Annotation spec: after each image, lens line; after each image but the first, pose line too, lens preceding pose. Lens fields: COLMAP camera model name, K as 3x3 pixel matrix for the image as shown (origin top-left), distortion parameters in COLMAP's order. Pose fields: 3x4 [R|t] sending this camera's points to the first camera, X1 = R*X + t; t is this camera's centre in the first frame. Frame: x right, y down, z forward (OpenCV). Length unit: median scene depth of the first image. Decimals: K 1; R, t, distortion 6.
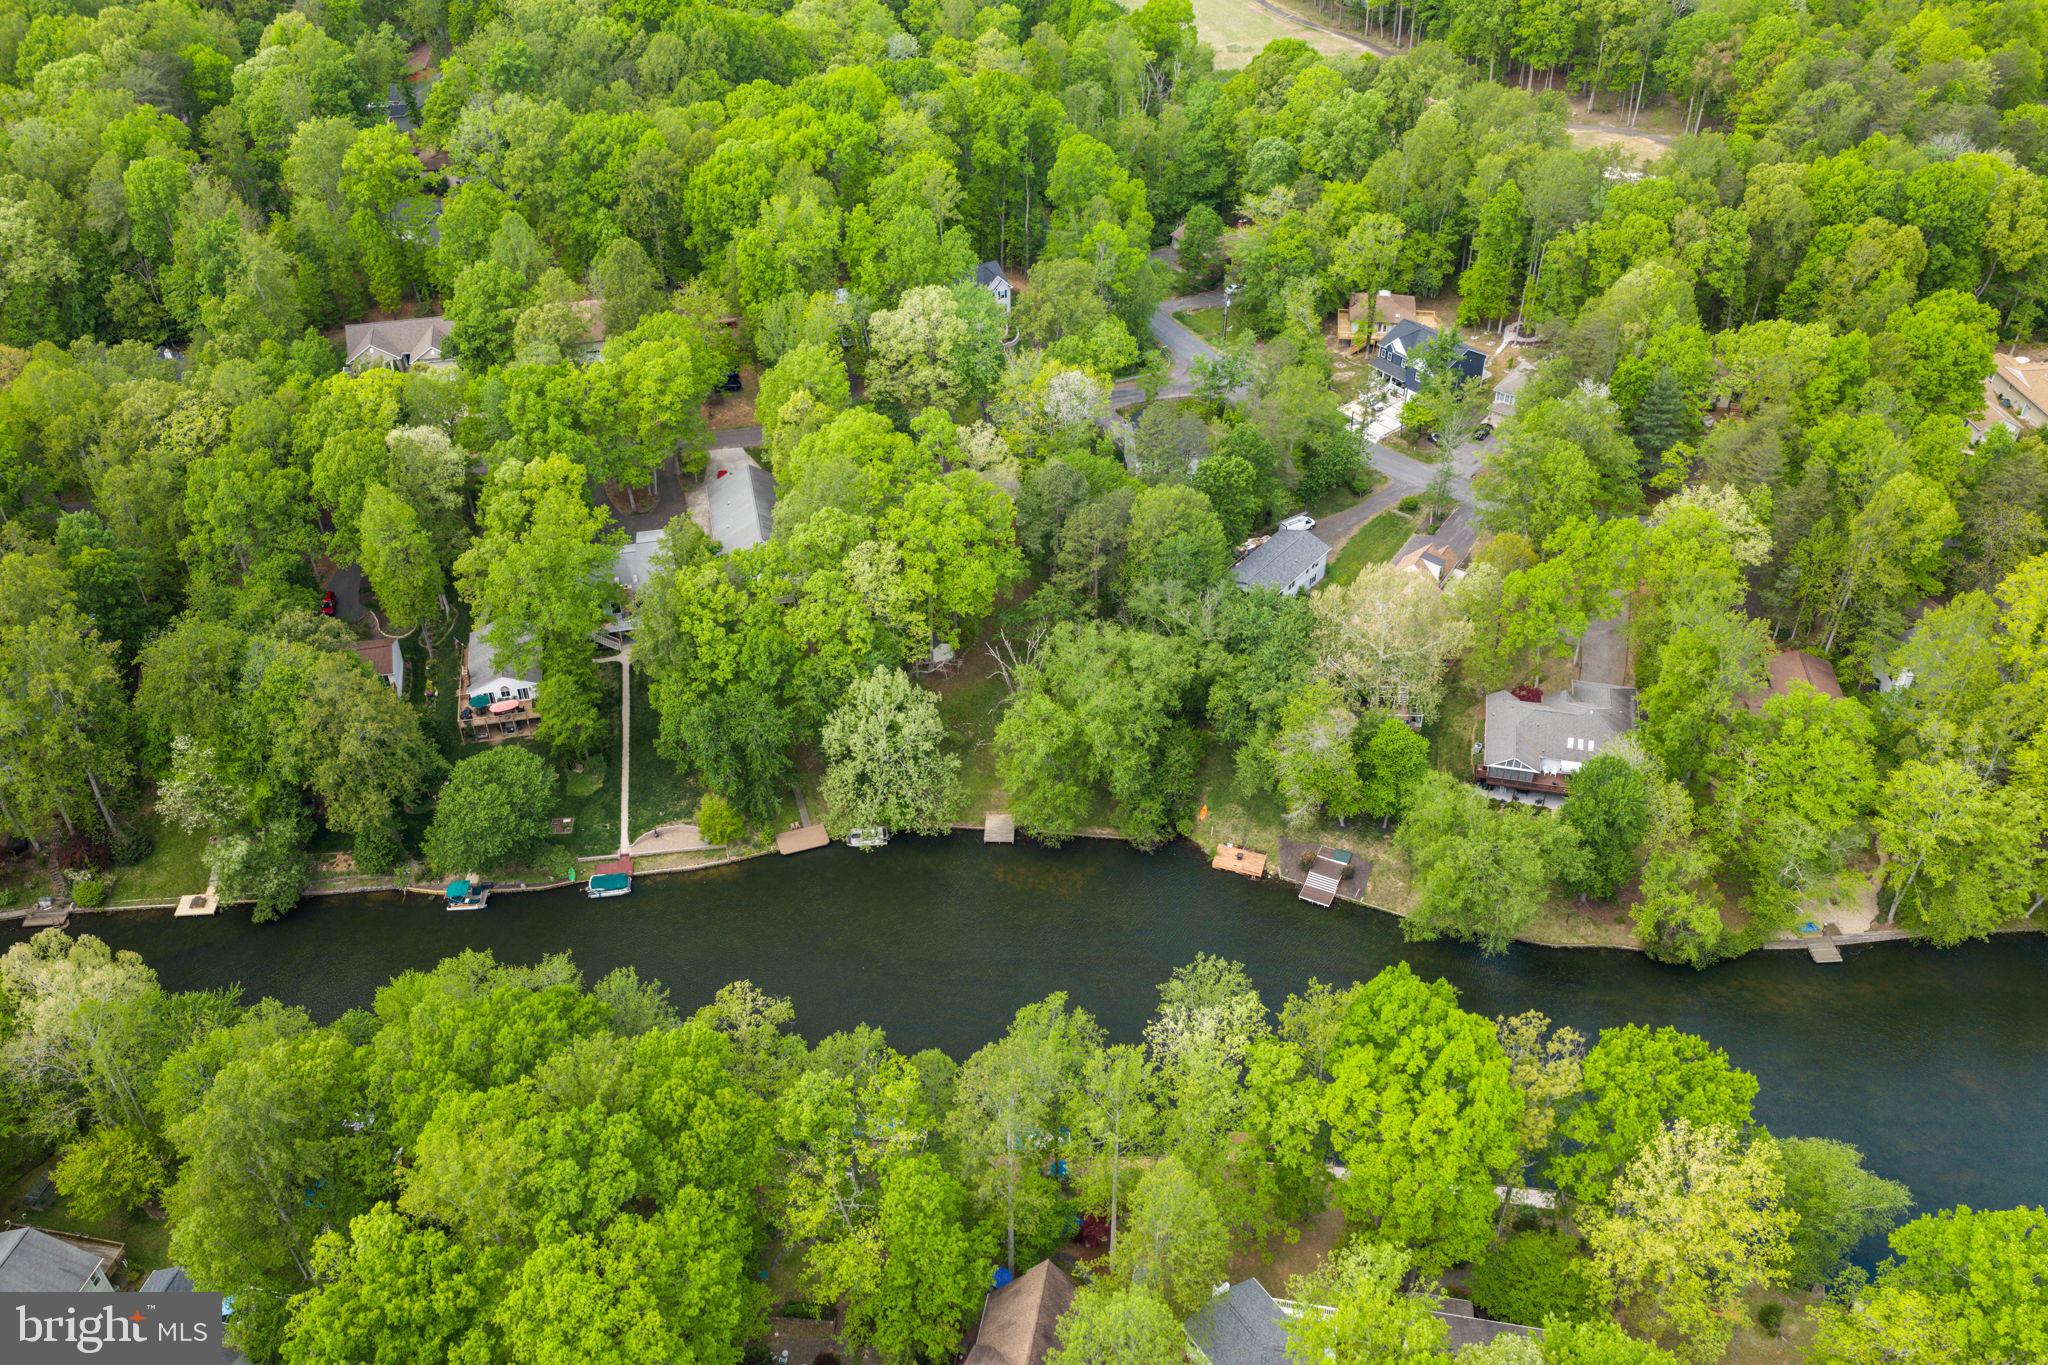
lens RADIAL K [[1739.2, 0, 1024.0], [0, 1739.2, 682.5], [0, 0, 1]] dist [0.016534, -0.041619]
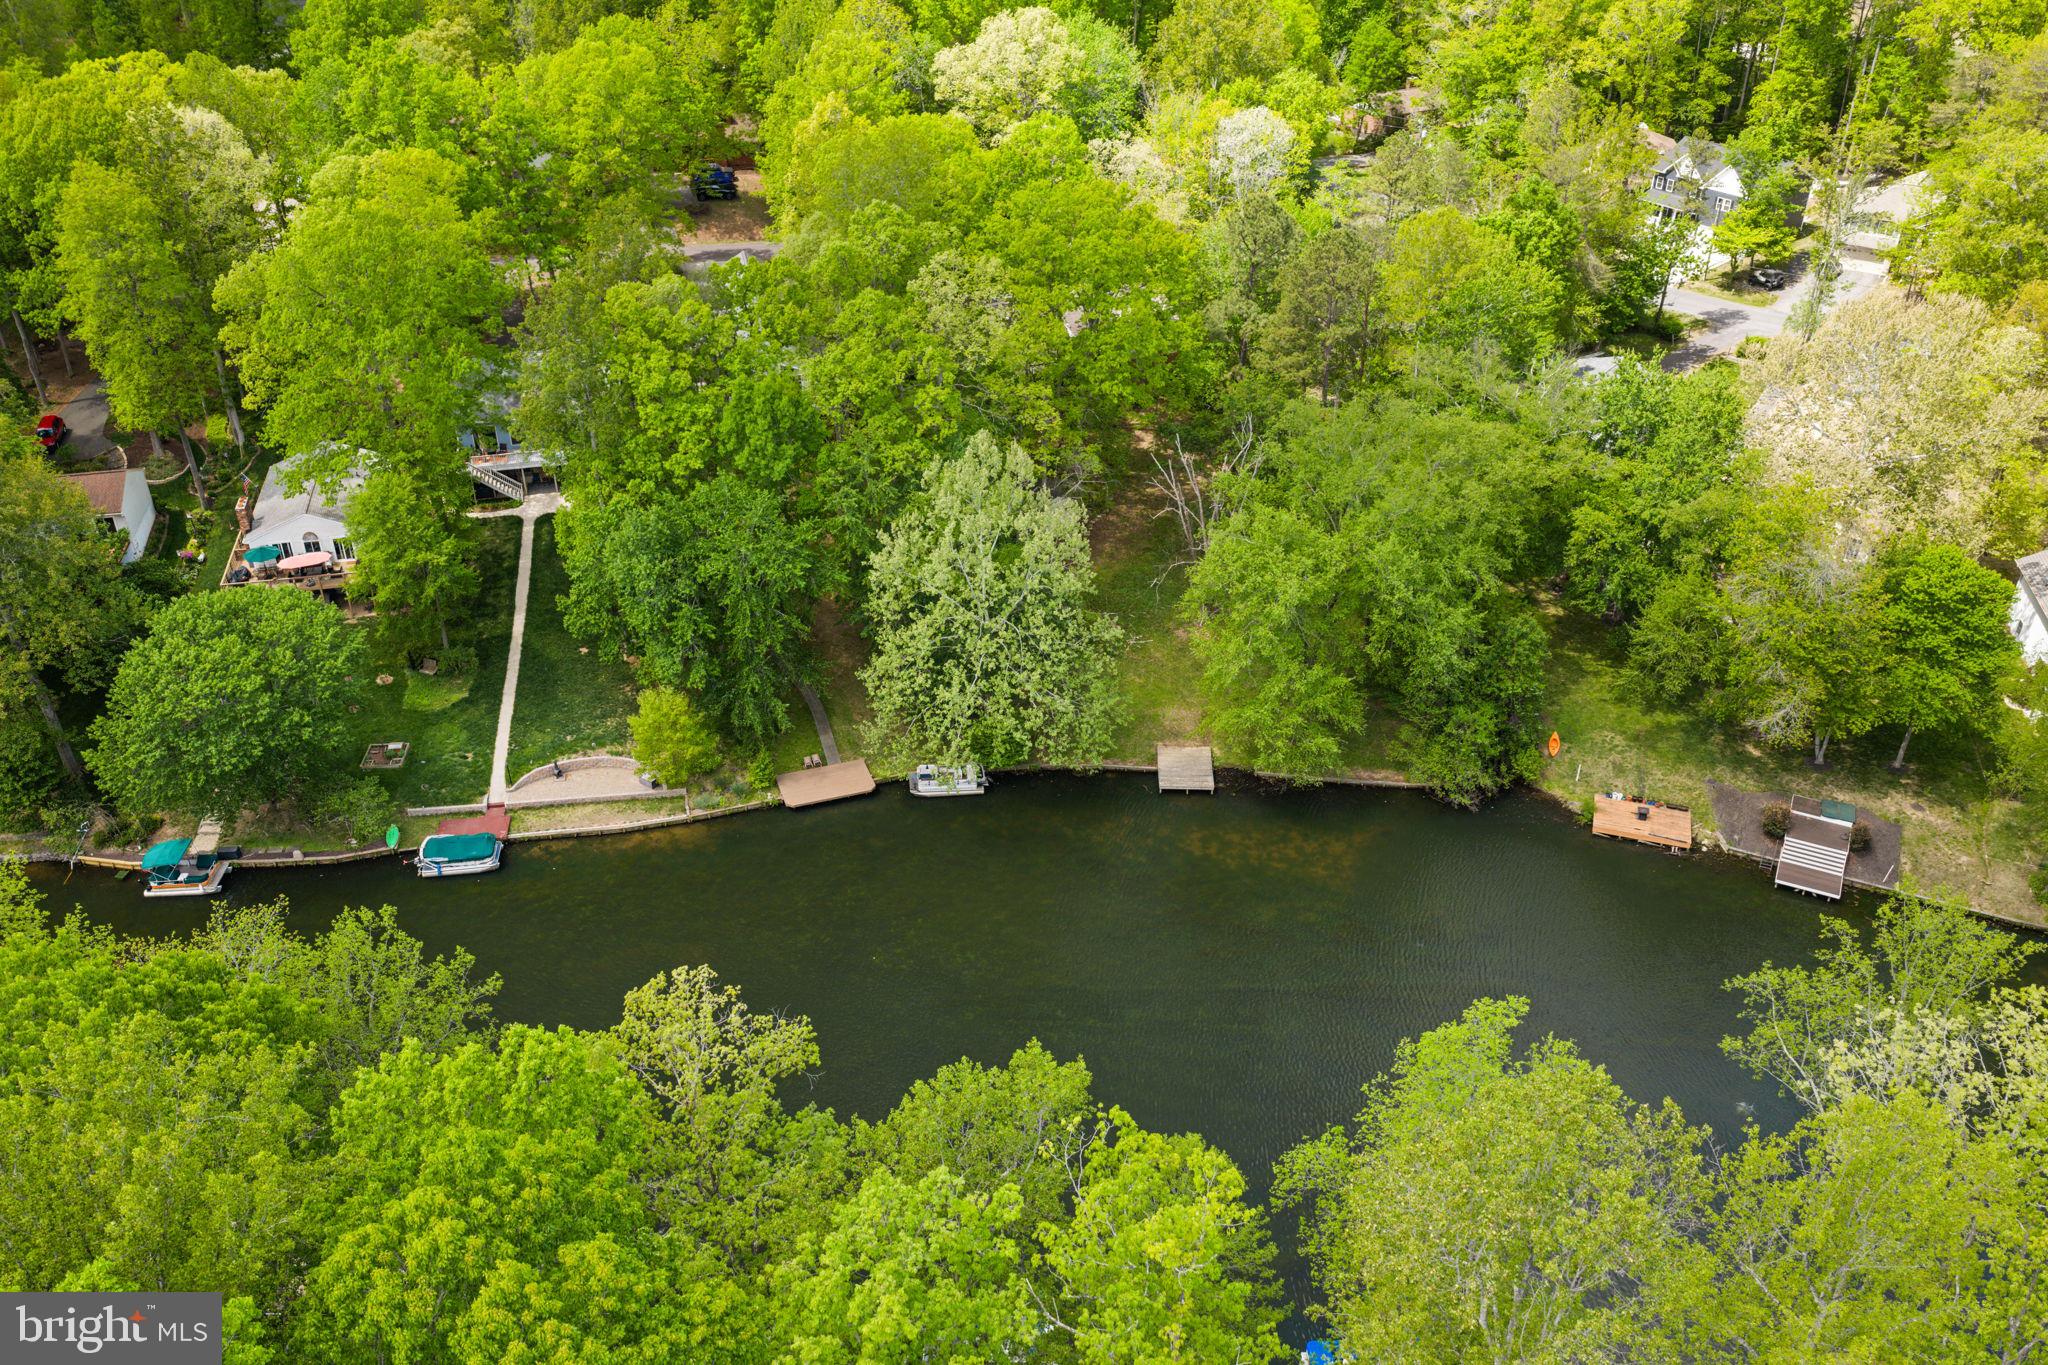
lens RADIAL K [[1739.2, 0, 1024.0], [0, 1739.2, 682.5], [0, 0, 1]] dist [0.016534, -0.041619]
pose [[0.999977, 0.006705, 0.000478, -0.067755], [-0.006629, 0.995450, -0.095057, 0.113365], [-0.001113, 0.095052, 0.995472, 0.468125]]
